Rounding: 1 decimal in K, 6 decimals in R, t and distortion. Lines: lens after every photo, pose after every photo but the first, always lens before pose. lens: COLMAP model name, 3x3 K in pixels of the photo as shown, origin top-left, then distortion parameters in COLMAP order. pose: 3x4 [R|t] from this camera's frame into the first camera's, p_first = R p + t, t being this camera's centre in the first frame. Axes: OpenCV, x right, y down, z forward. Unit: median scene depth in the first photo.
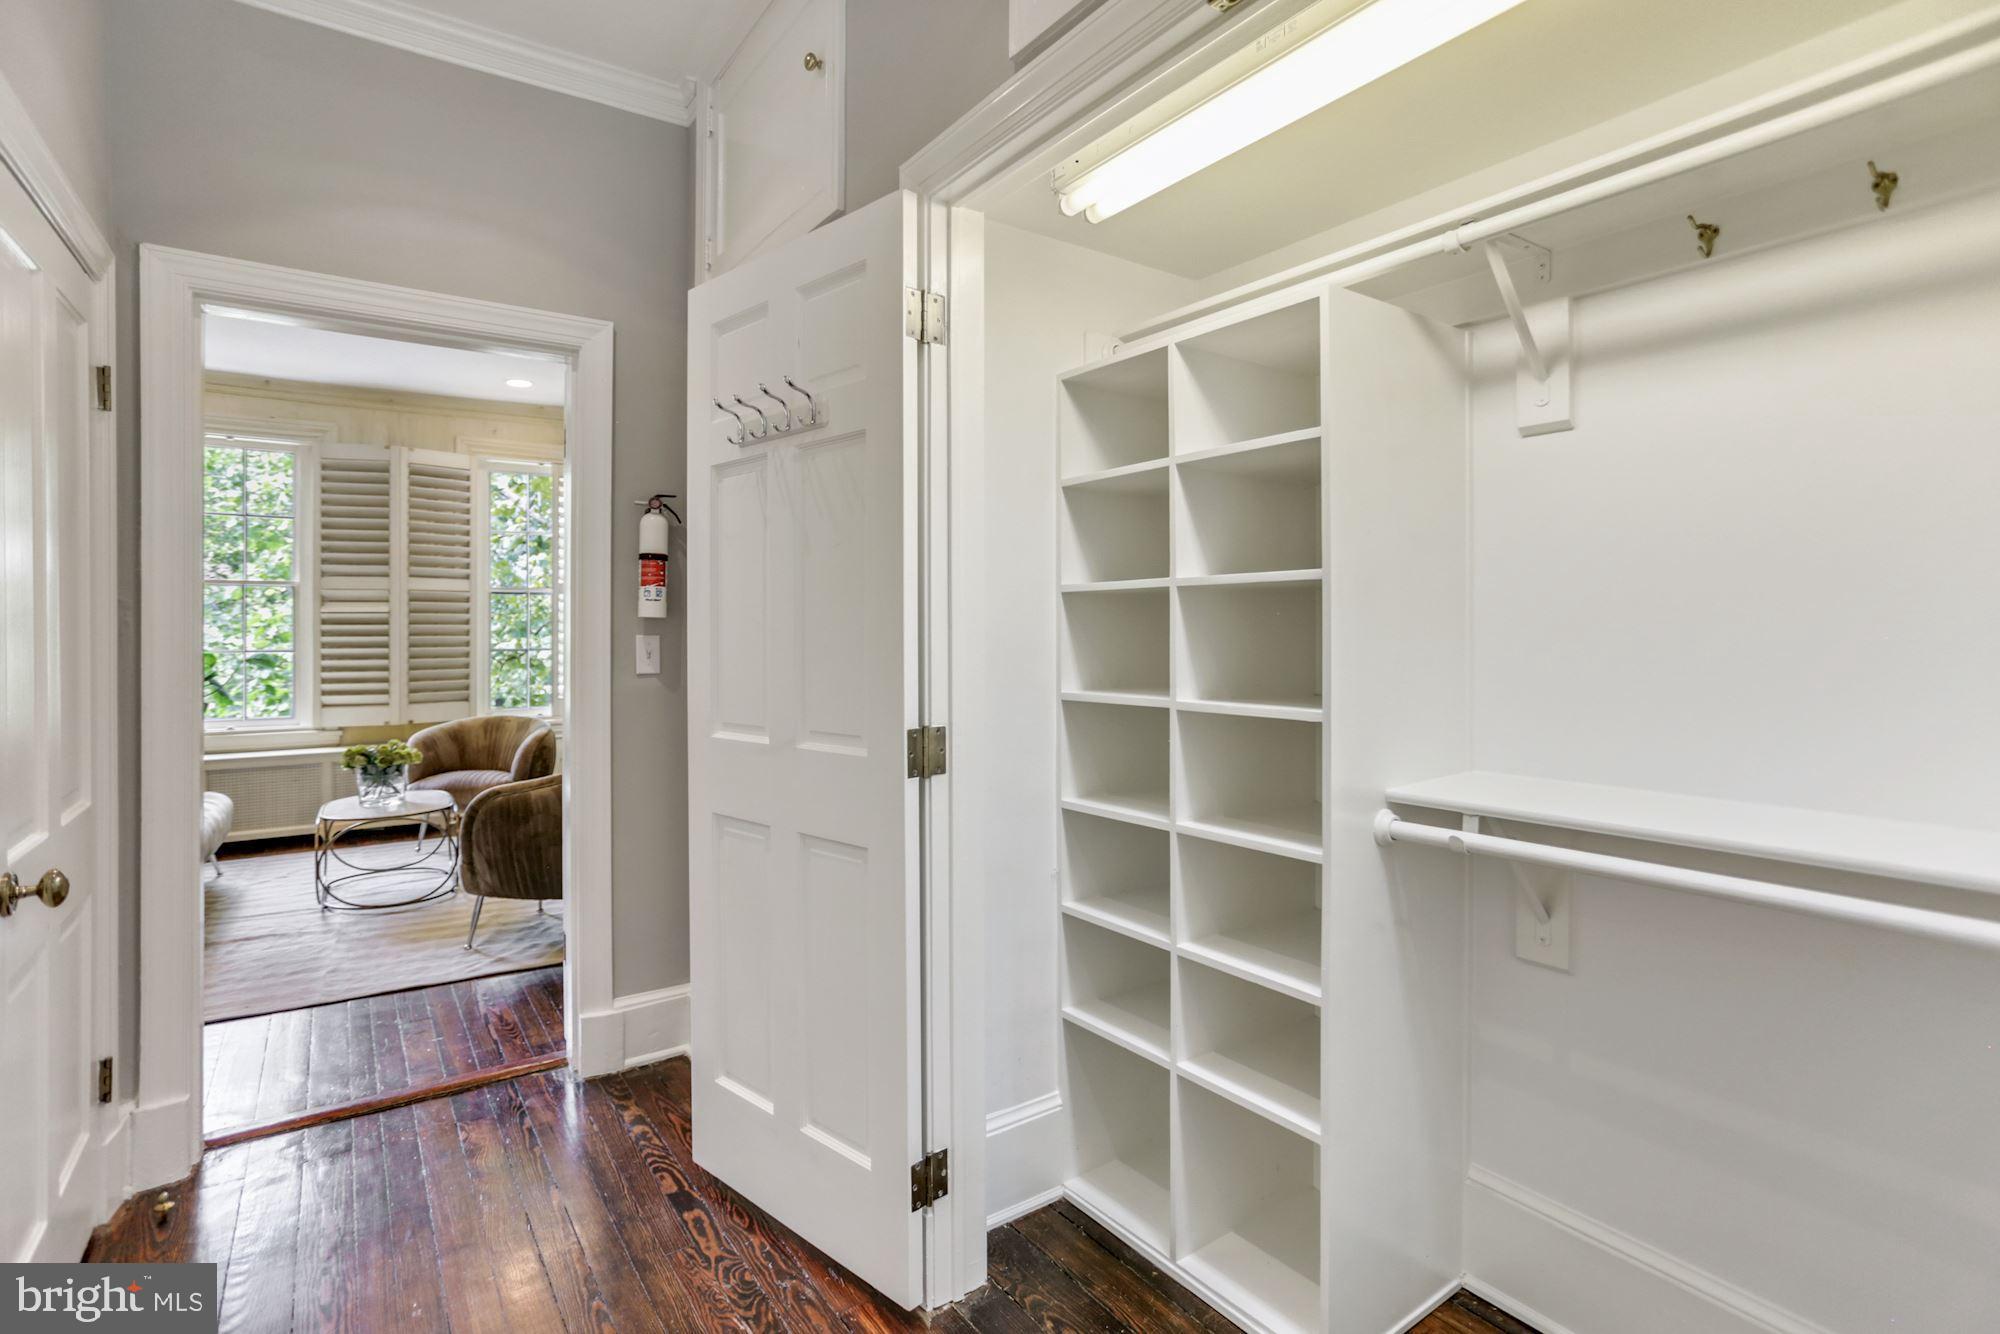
lens RADIAL K [[957.0, 0, 1009.5], [0, 957.0, 658.6], [0, 0, 1]] dist [0.002692, 0.001697]
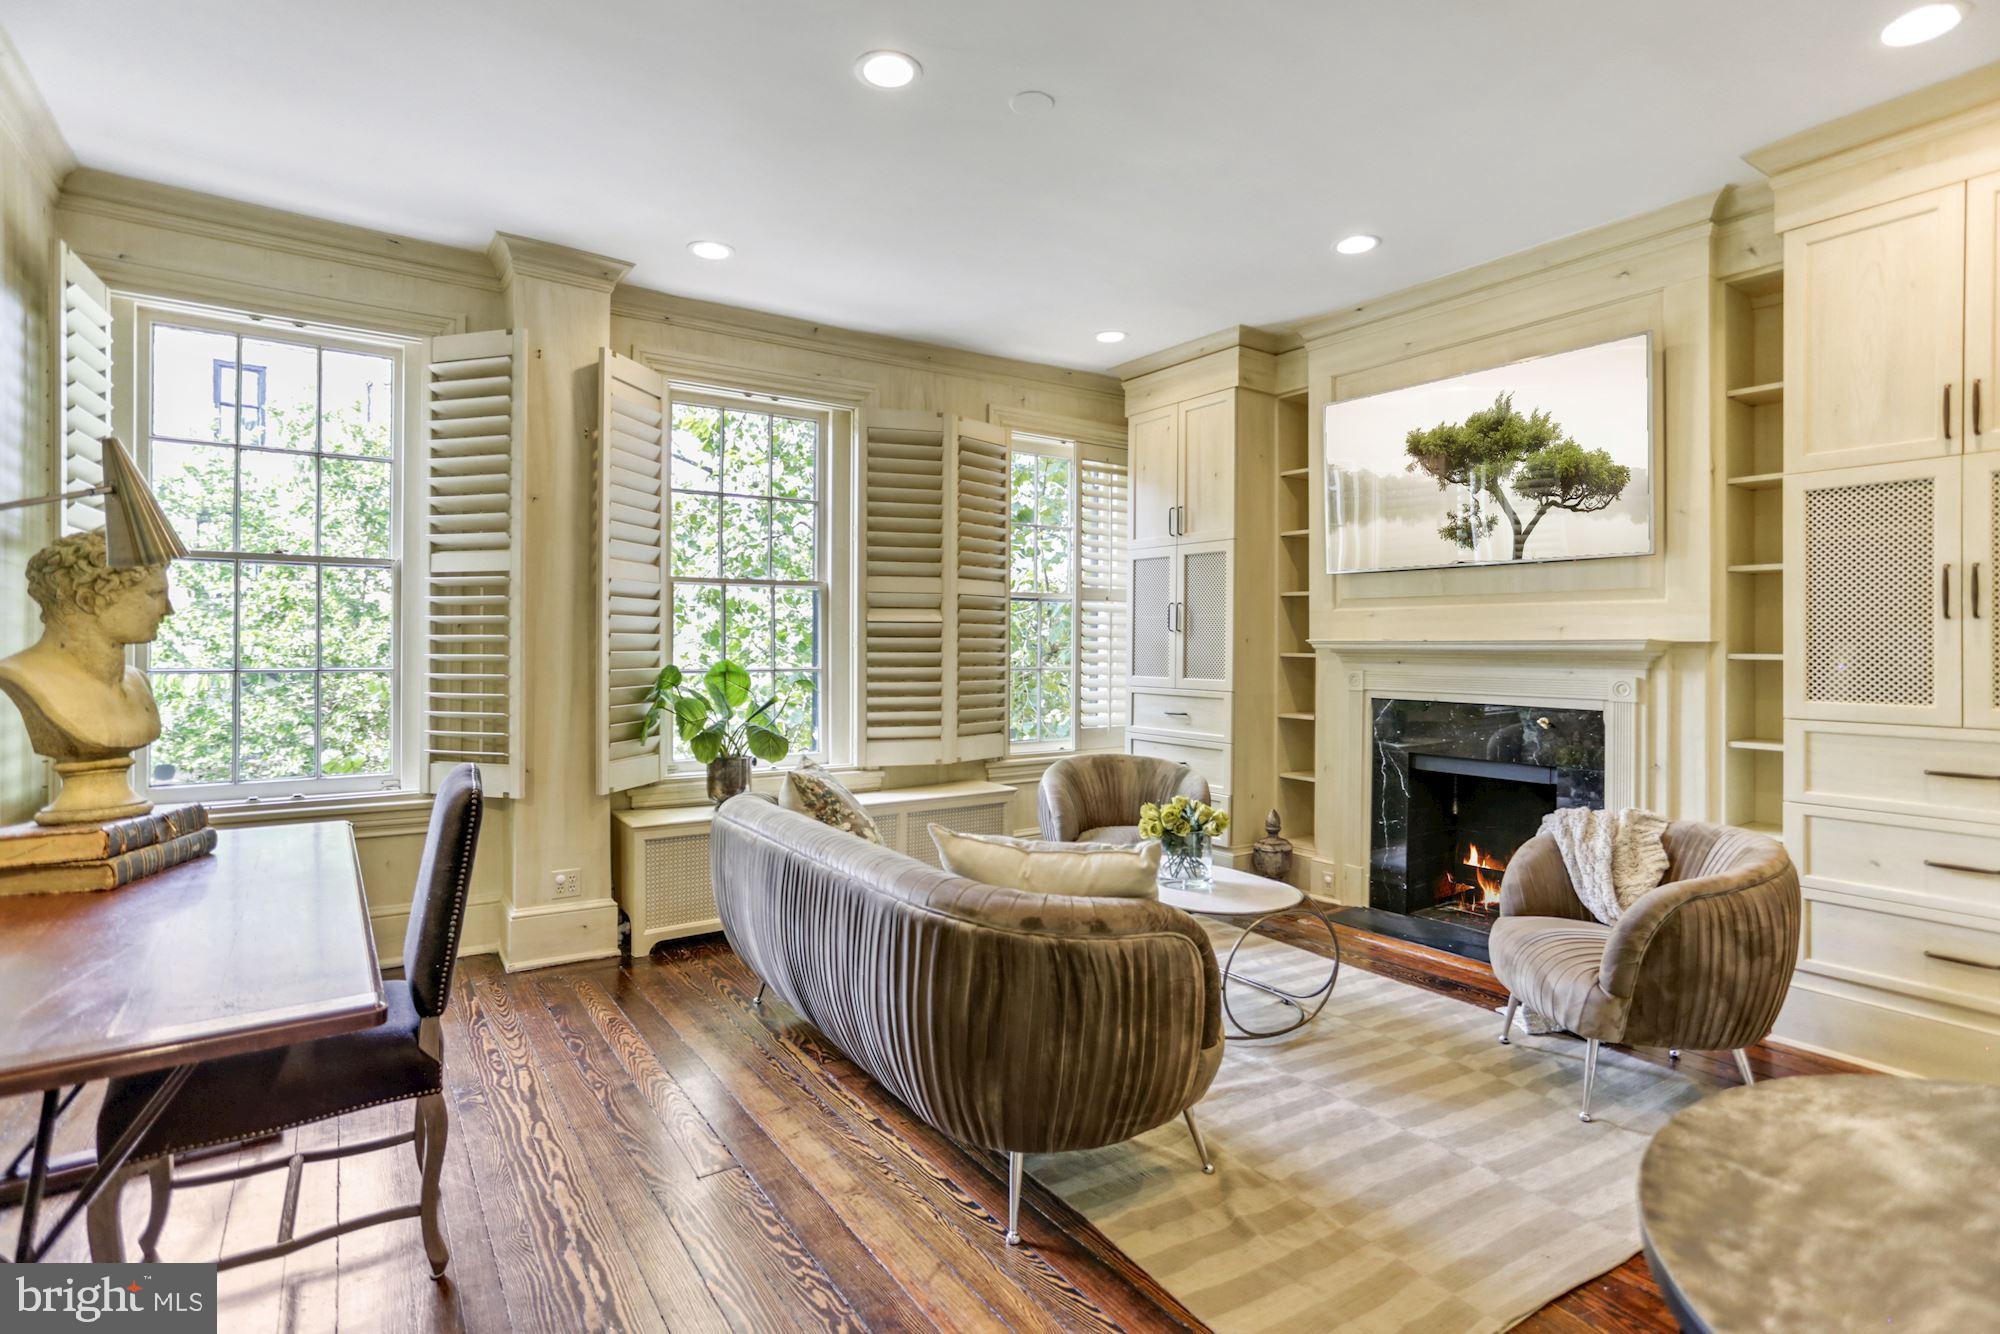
lens RADIAL K [[957.0, 0, 1003.7], [0, 957.0, 657.2], [0, 0, 1]] dist [0.002692, 0.001697]
pose [[0.999905, 0.009816, 0.009708, -0.603292], [-0.009692, 0.999872, -0.012757, -0.009346], [-0.009832, 0.012661, 0.999872, 0.206260]]
